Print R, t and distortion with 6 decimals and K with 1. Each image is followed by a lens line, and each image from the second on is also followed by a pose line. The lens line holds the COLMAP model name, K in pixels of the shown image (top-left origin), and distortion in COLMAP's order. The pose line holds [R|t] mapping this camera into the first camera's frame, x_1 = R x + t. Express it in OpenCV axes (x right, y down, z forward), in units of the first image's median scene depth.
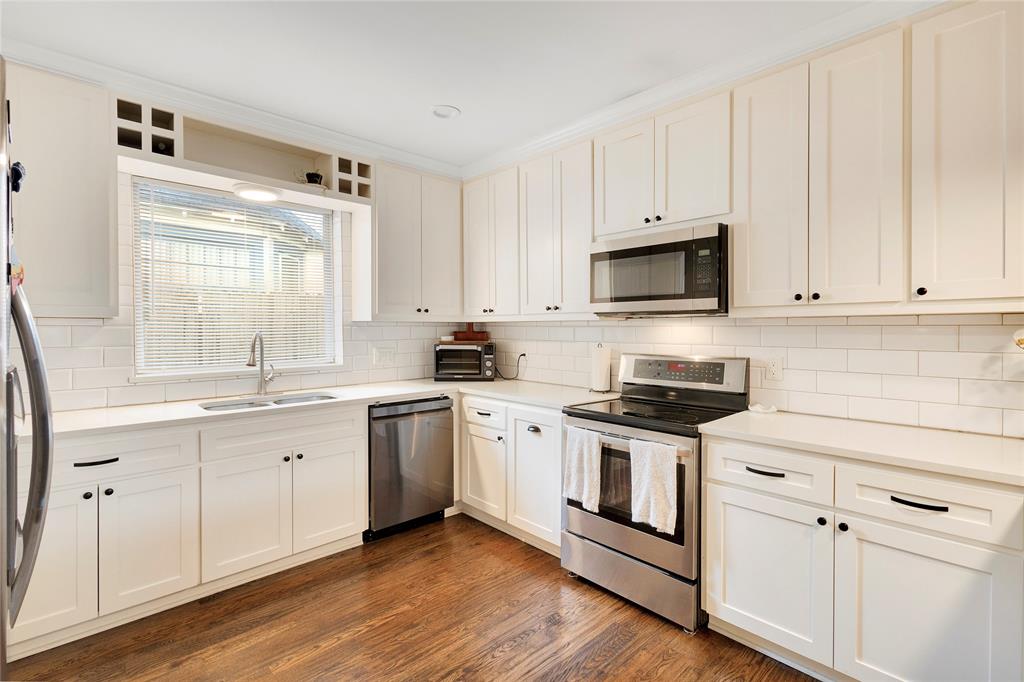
lens RADIAL K [[479.0, 0, 511.1], [0, 479.0, 332.3], [0, 0, 1]] dist [0.004483, -0.000845]
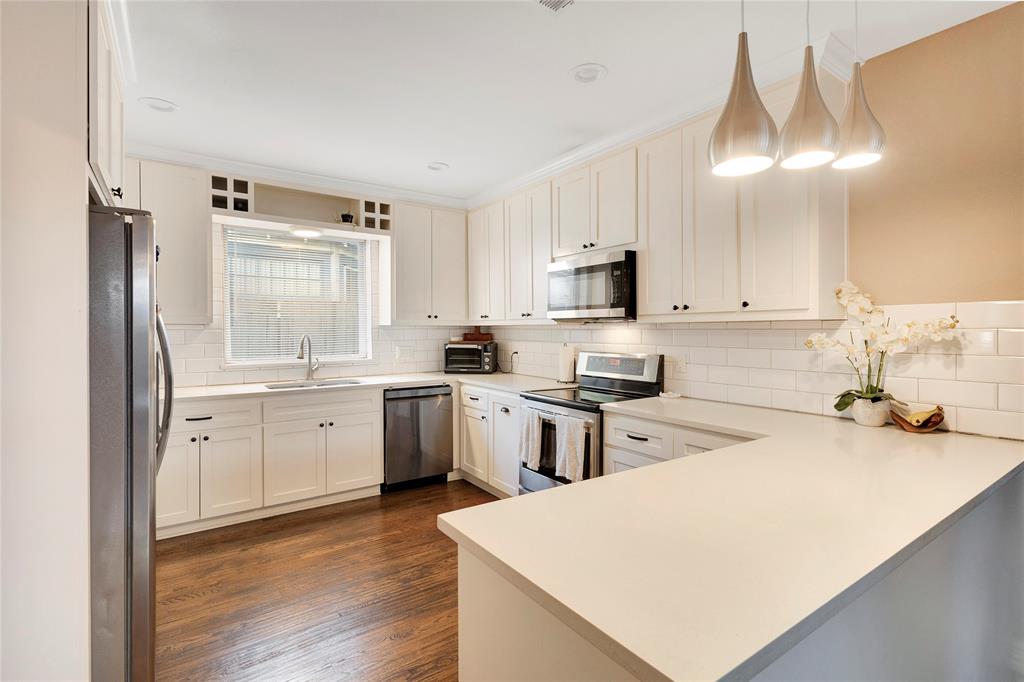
lens RADIAL K [[479.0, 0, 508.6], [0, 479.0, 335.6], [0, 0, 1]] dist [0.004483, -0.000845]
pose [[0.988439, 0.001590, -0.151610, 0.260907], [-0.001128, 0.999994, 0.003134, -0.000559], [0.151614, -0.002927, 0.988435, -0.273710]]
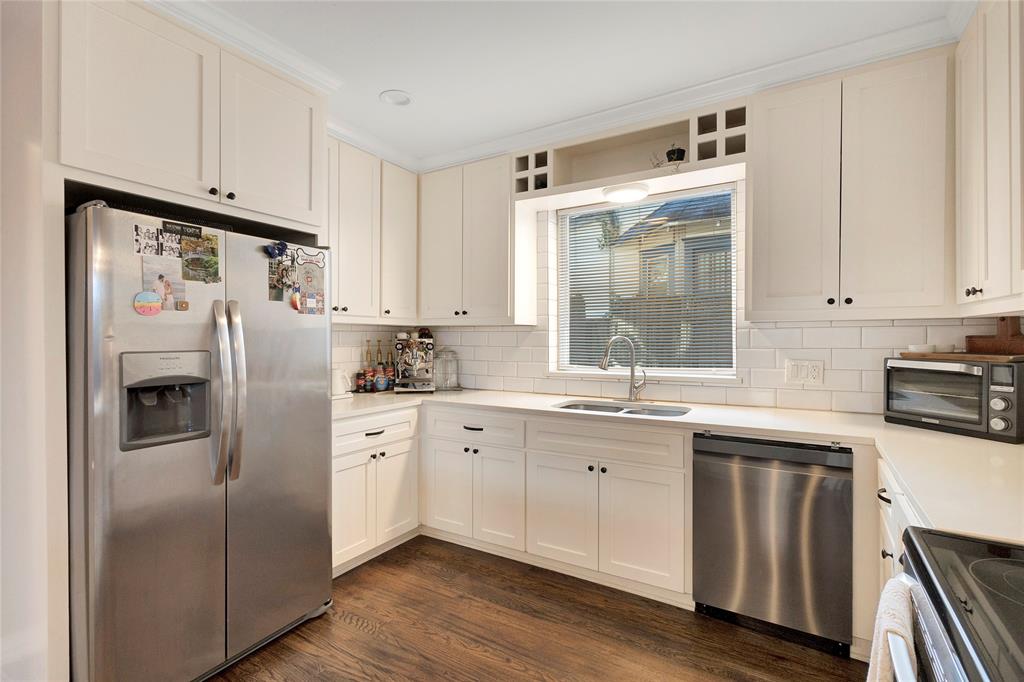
lens RADIAL K [[479.0, 0, 512.2], [0, 479.0, 343.9], [0, 0, 1]] dist [0.004483, -0.000845]
pose [[0.253444, 0.015633, -0.967224, 0.387489], [-0.003781, 0.999878, 0.015170, 0.001436], [0.967343, -0.000187, 0.253472, 0.565135]]
